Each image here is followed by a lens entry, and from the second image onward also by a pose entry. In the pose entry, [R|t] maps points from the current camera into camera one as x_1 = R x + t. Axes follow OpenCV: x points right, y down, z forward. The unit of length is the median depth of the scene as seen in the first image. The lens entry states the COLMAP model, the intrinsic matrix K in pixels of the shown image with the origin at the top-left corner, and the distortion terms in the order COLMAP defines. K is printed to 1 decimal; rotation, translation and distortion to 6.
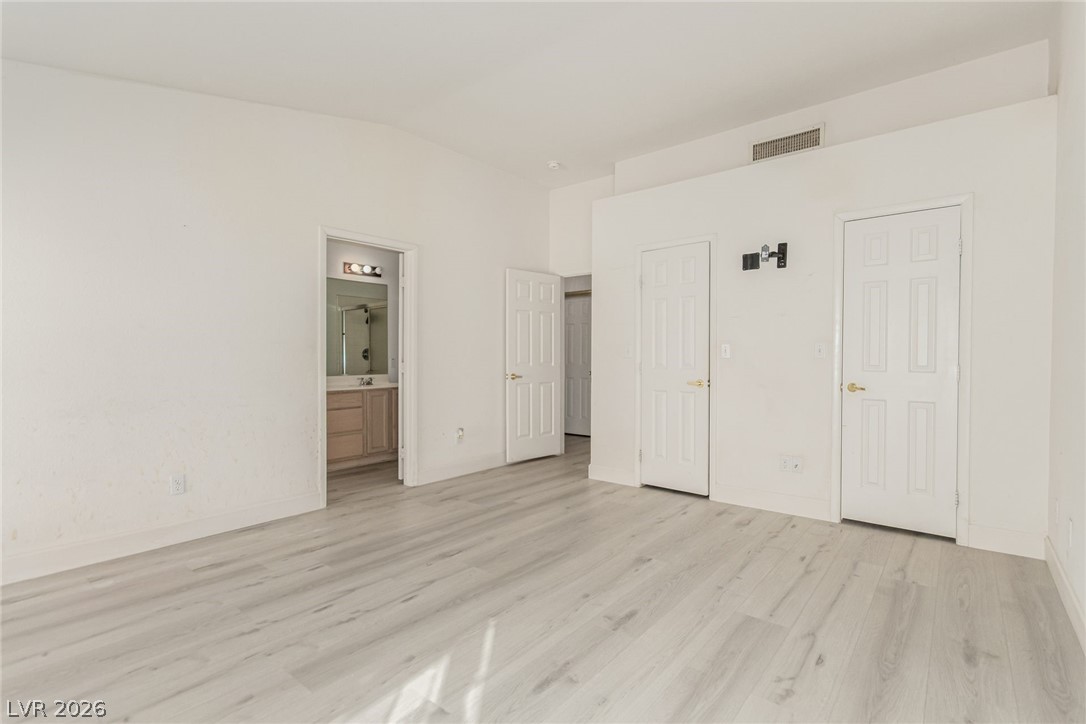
lens RADIAL K [[511.5, 0, 548.1], [0, 511.5, 363.6], [0, 0, 1]] dist [0.002950, 0.001059]
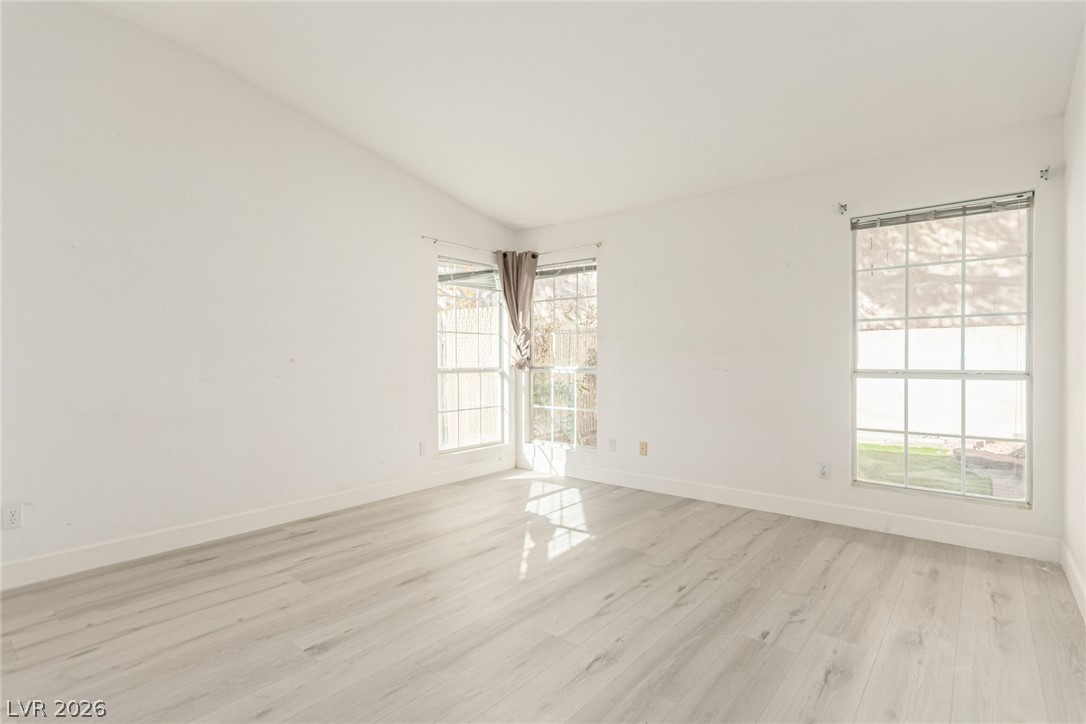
lens RADIAL K [[527.1, 0, 550.6], [0, 527.1, 365.4], [0, 0, 1]] dist [0.000412, 0.000600]
pose [[-0.999988, 0.004725, -0.001617, -0.128542], [0.004694, 0.999810, 0.018914, -0.015099], [0.001706, 0.018906, -0.999820, 1.669861]]
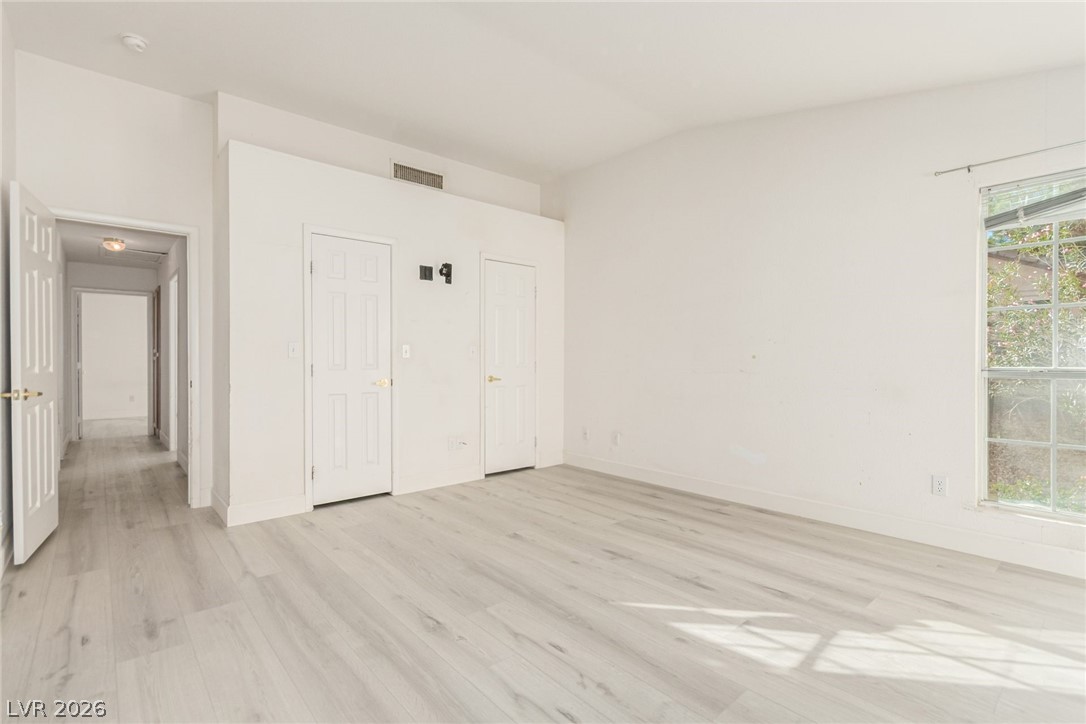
lens RADIAL K [[511.5, 0, 548.1], [0, 511.5, 363.6], [0, 0, 1]] dist [0.002950, 0.001059]
pose [[0.163816, -0.011422, 0.986425, -0.892171], [0.012604, 0.999876, 0.009485, -0.007525], [-0.986410, 0.010879, 0.163939, 0.717236]]
